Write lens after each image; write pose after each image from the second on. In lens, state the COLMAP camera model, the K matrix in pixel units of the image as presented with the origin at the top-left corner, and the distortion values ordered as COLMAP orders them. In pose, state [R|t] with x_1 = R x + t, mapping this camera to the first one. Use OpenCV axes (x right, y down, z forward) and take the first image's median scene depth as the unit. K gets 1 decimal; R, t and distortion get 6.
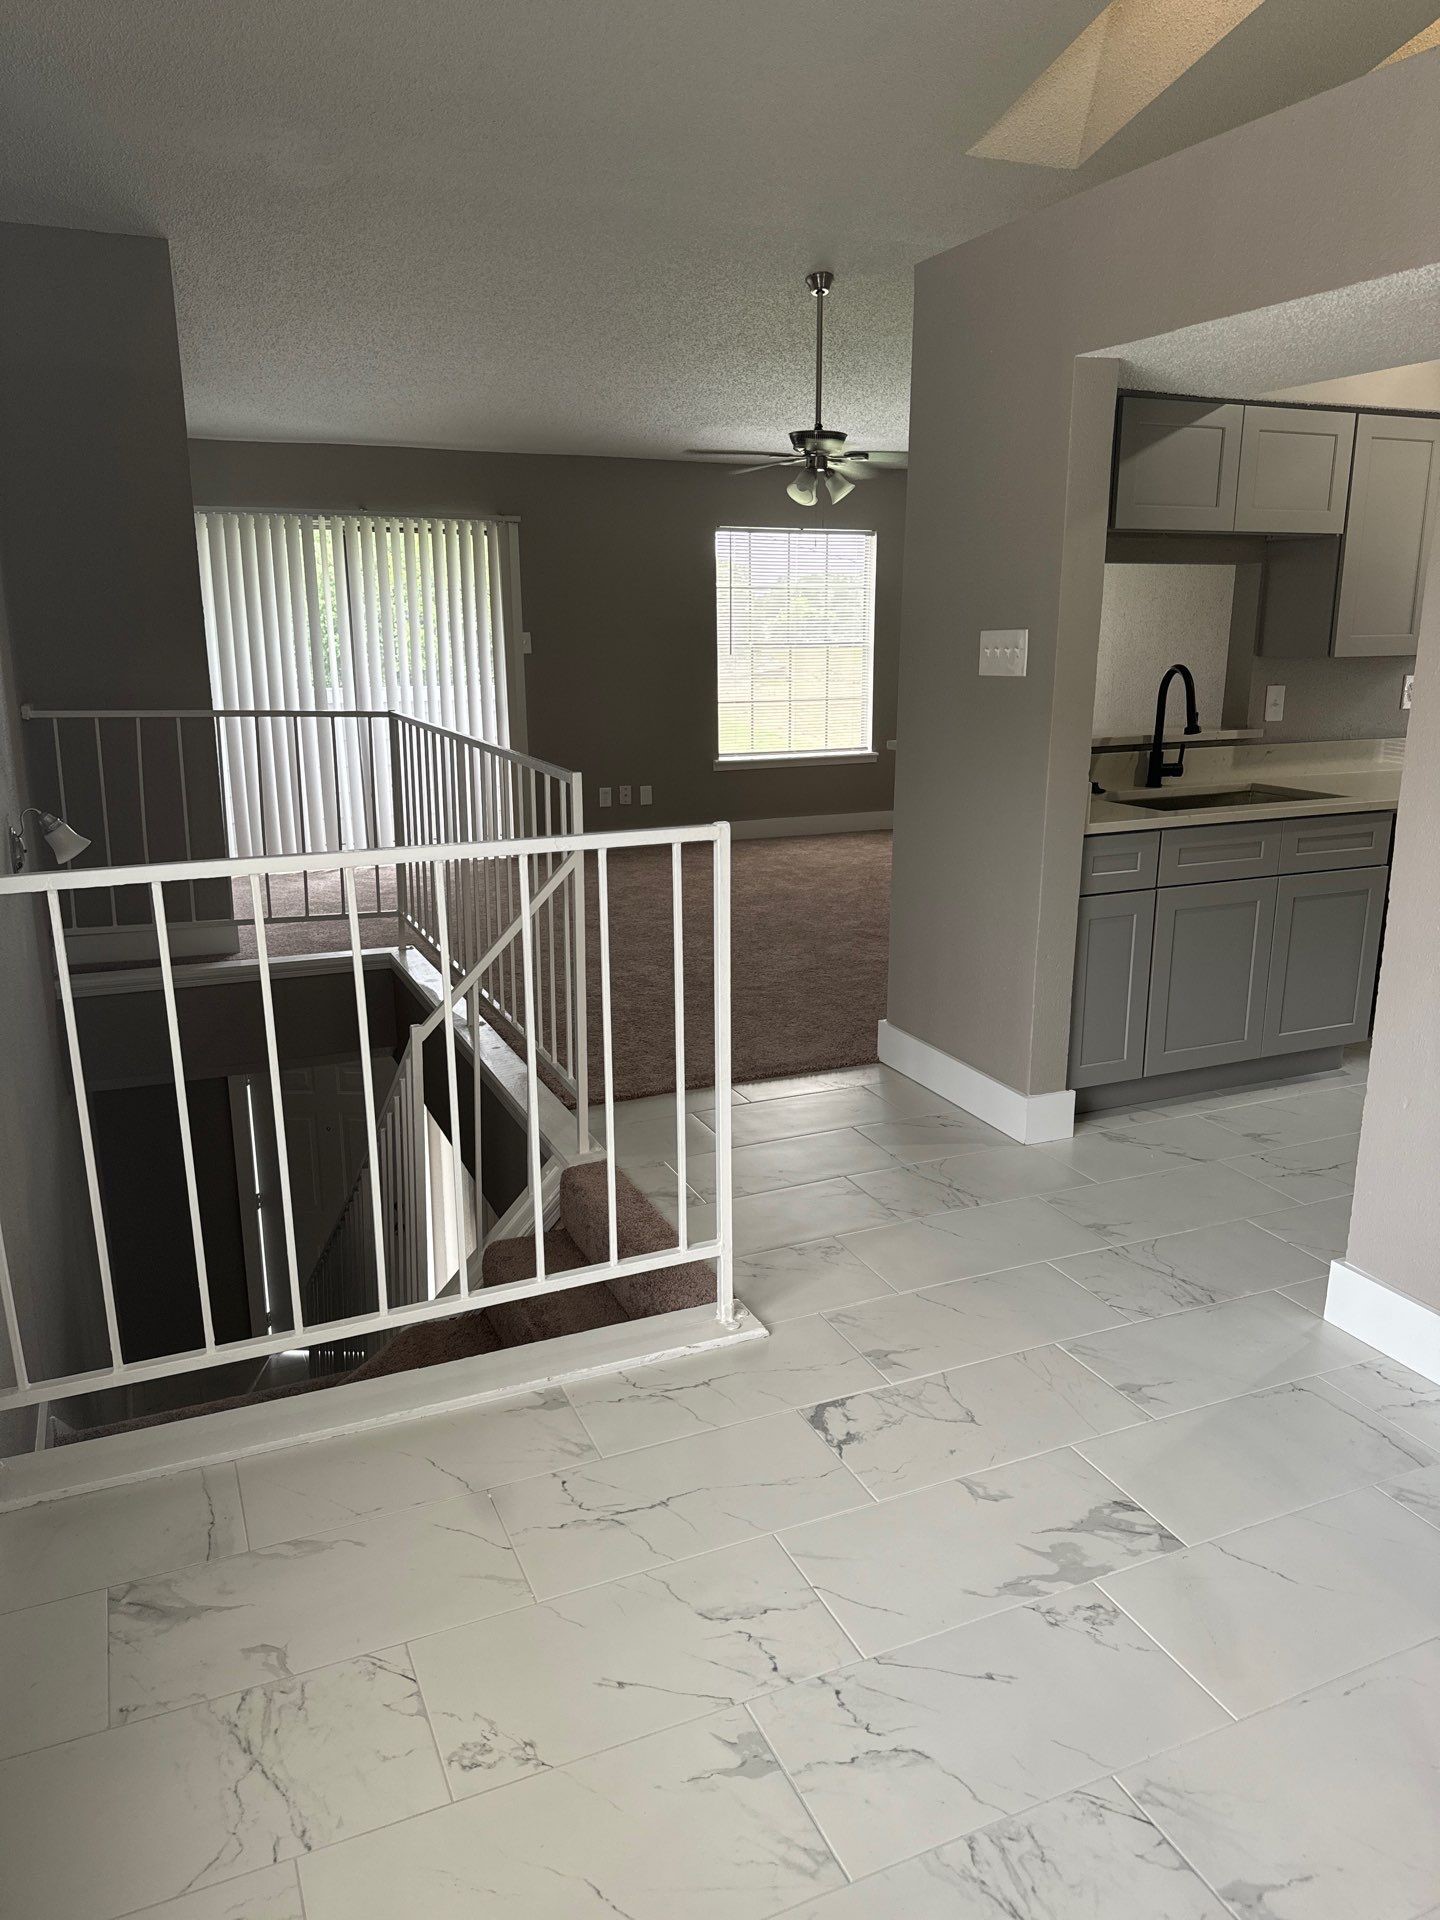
lens RADIAL K [[1364.5, 0, 723.6], [0, 1364.5, 962.8], [0, 0, 1]] dist [0.034976, -0.002912]
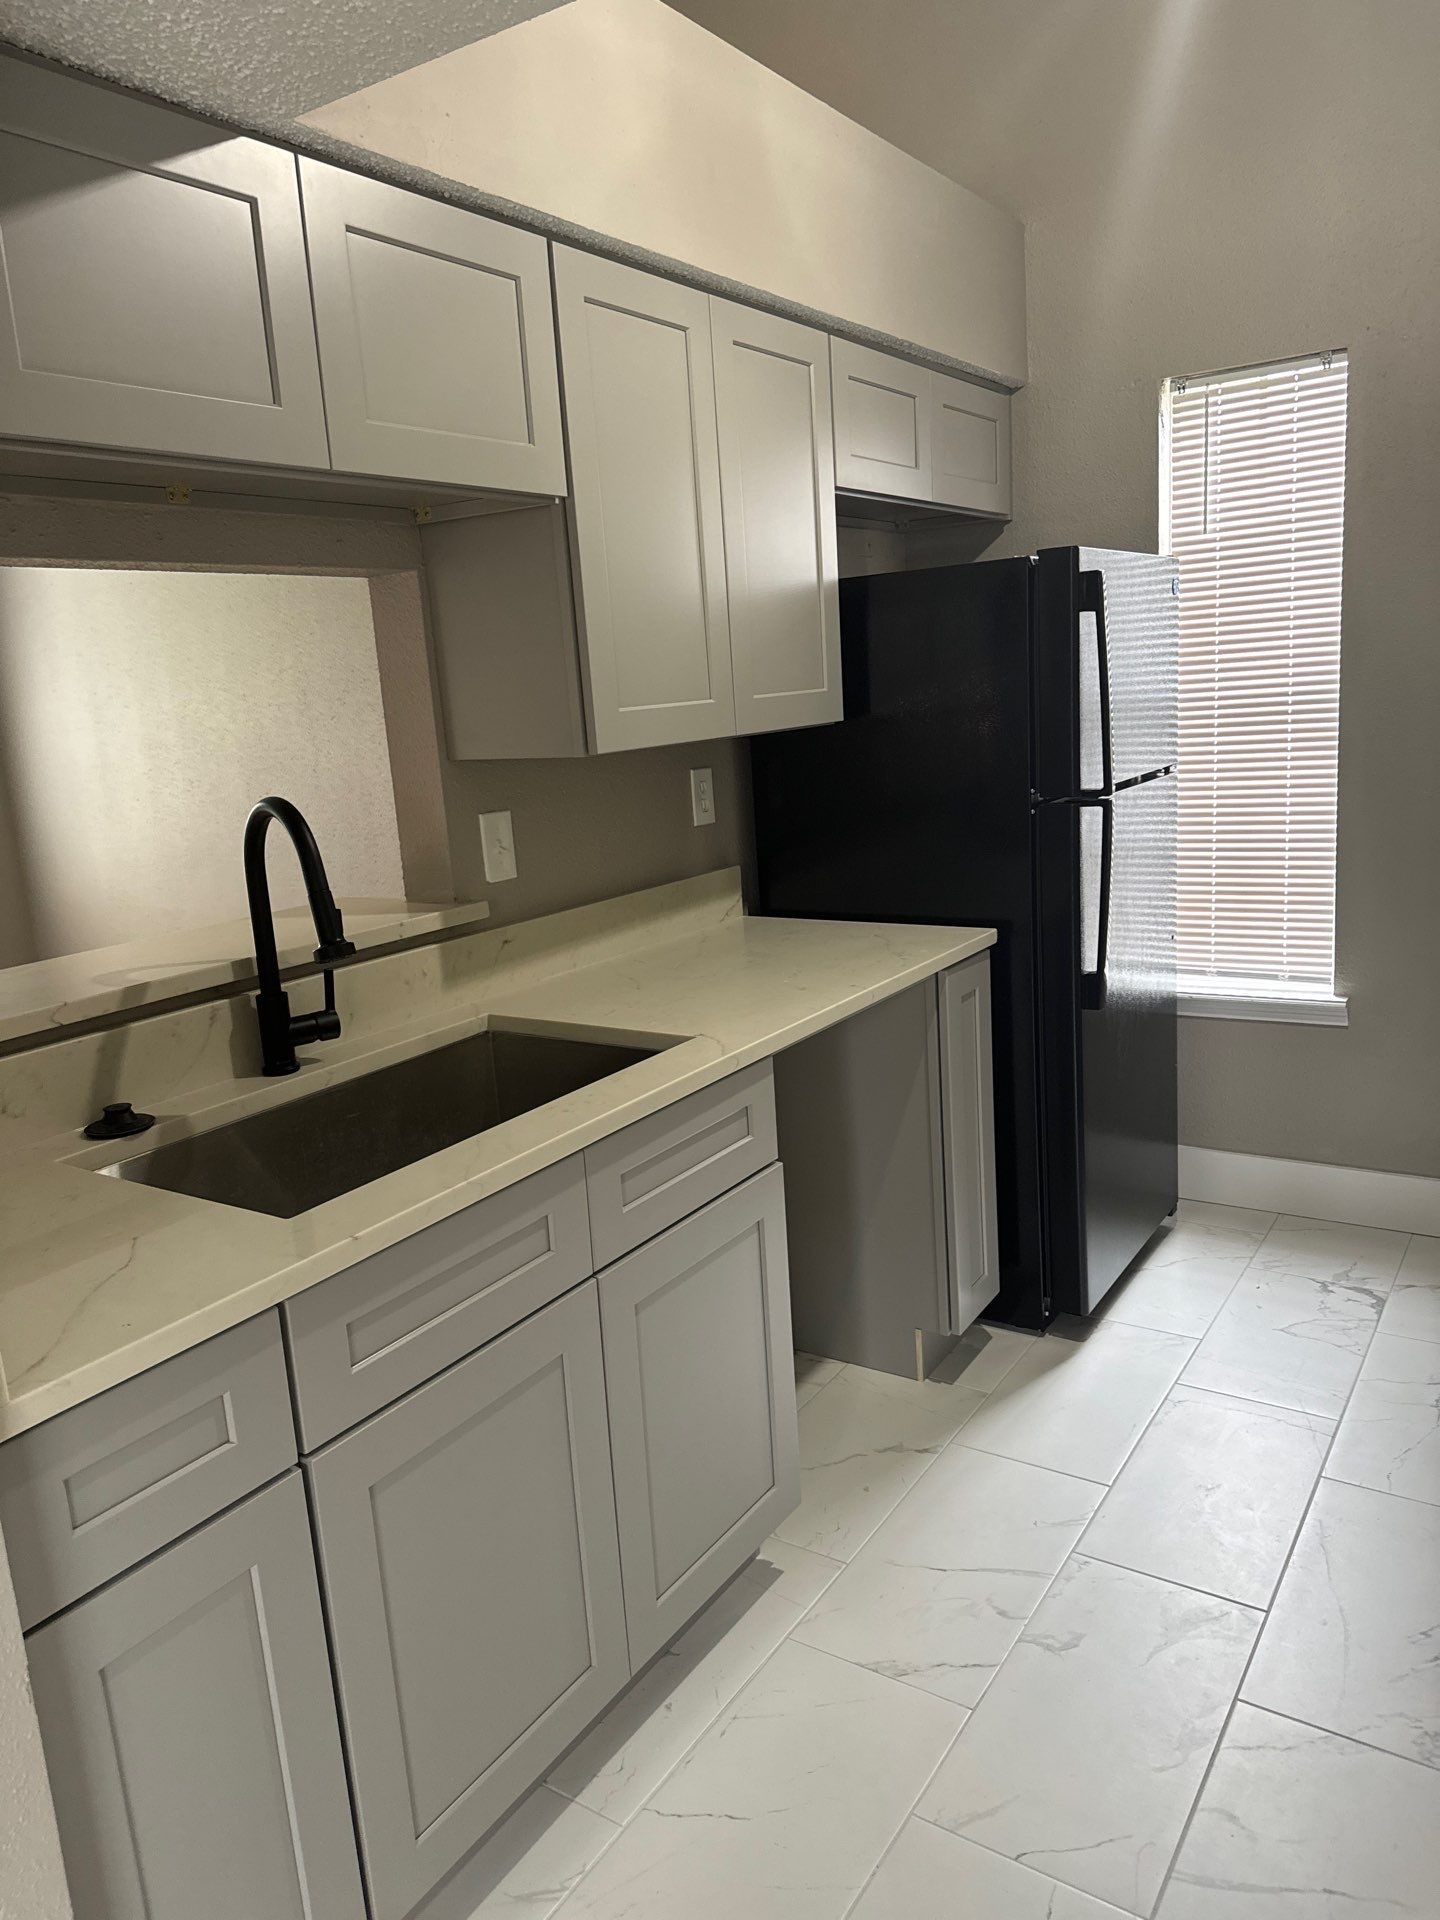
lens RADIAL K [[1364.5, 0, 722.5], [0, 1364.5, 958.6], [0, 0, 1]] dist [0.034976, -0.002912]
pose [[0.838547, -0.158549, 0.521249, 0.212076], [0.189518, 0.981857, -0.006231, -0.134883], [-0.510805, 0.104012, 0.853382, 0.557738]]
